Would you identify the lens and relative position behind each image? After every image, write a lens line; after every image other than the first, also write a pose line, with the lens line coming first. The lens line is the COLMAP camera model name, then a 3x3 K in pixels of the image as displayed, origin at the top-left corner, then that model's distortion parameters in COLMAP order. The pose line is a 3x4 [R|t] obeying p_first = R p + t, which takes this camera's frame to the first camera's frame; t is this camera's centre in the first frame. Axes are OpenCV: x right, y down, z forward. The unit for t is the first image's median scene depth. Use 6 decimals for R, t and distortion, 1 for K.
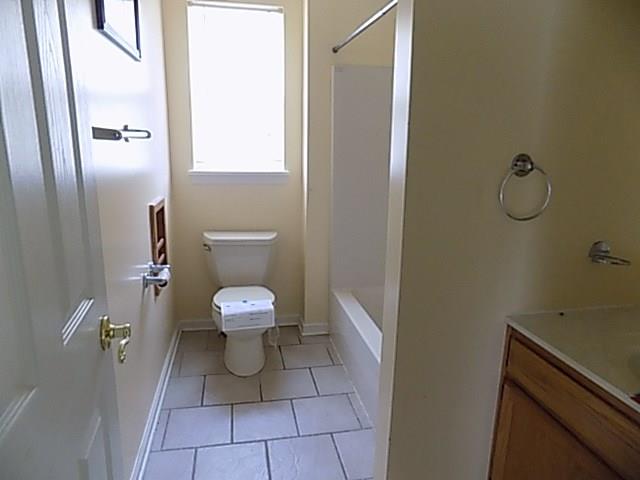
lens RADIAL K [[429.5, 0, 320.0], [0, 429.5, 240.0], [0, 0, 1]] dist [-0.093451, 0.073357]
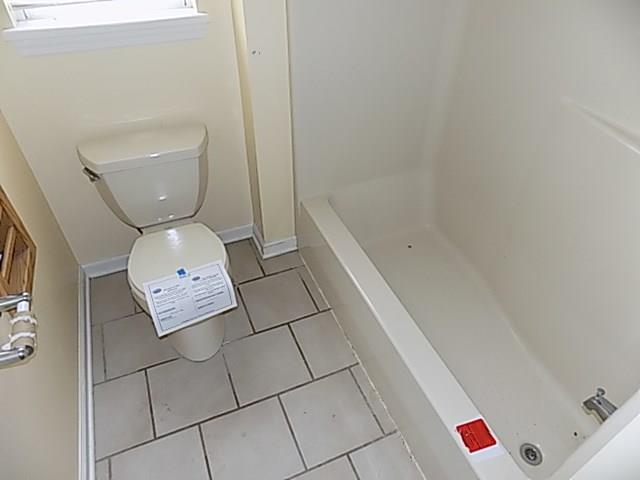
lens RADIAL K [[429.5, 0, 320.0], [0, 429.5, 240.0], [0, 0, 1]] dist [-0.093451, 0.073357]
pose [[0.978519, -0.137755, 0.153379, -0.068147], [0.046415, 0.872089, 0.487141, -0.193666], [-0.200866, -0.469557, 0.859749, 0.457206]]
